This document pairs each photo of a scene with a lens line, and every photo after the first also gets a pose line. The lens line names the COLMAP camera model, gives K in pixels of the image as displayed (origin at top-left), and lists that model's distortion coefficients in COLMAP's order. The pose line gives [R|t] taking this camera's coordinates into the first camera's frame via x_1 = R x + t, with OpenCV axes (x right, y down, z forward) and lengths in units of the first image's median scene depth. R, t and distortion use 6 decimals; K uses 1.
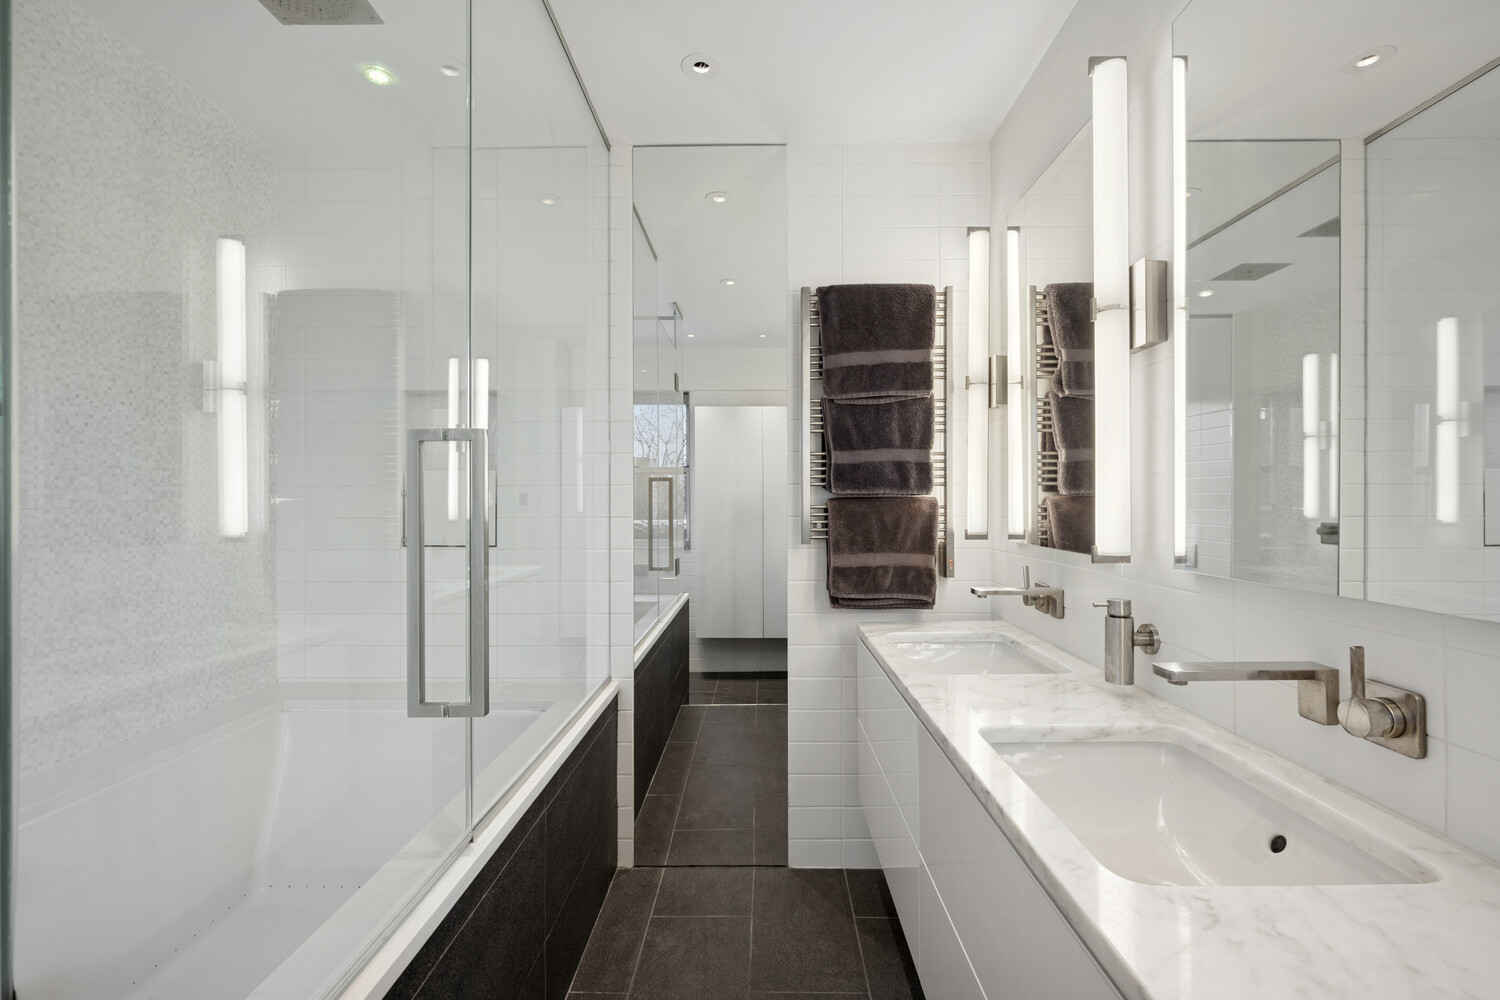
lens RADIAL K [[655.2, 0, 750.0], [0, 655.2, 500.0], [0, 0, 1]] dist [-0.002494, 0.000185]
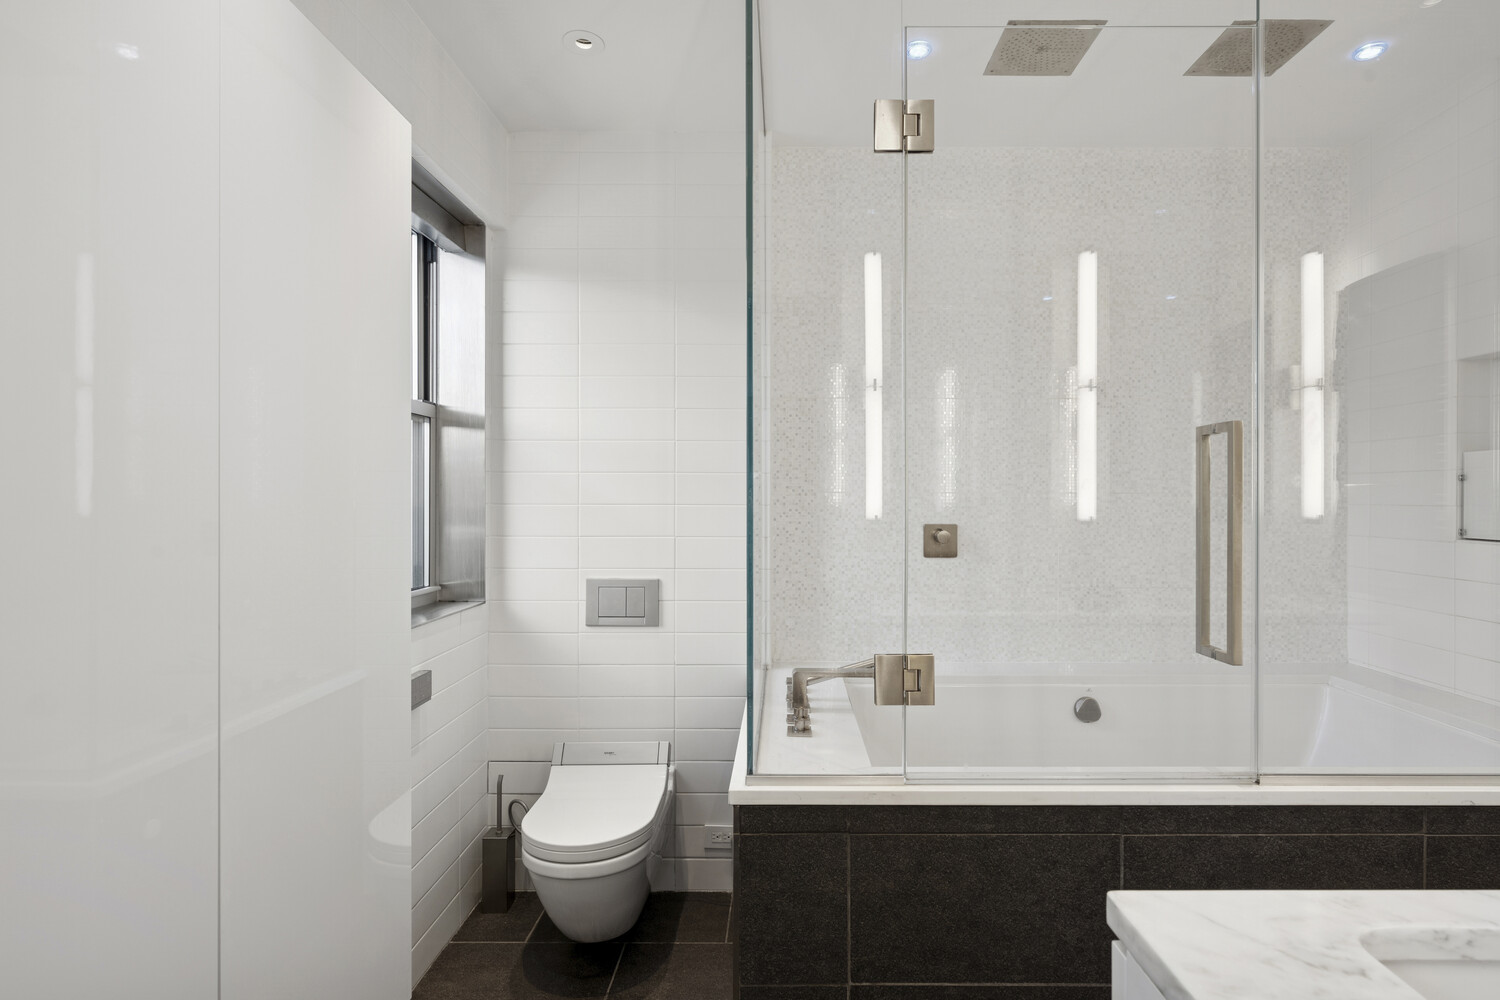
lens RADIAL K [[734.4, 0, 750.0], [0, 734.4, 500.0], [0, 0, 1]] dist [0.000440, 0.000130]
pose [[-0.030797, 0.006781, -0.999503, 0.557844], [0.000812, 0.999977, 0.006760, 0.014258], [0.999525, -0.000603, -0.030802, 0.103972]]
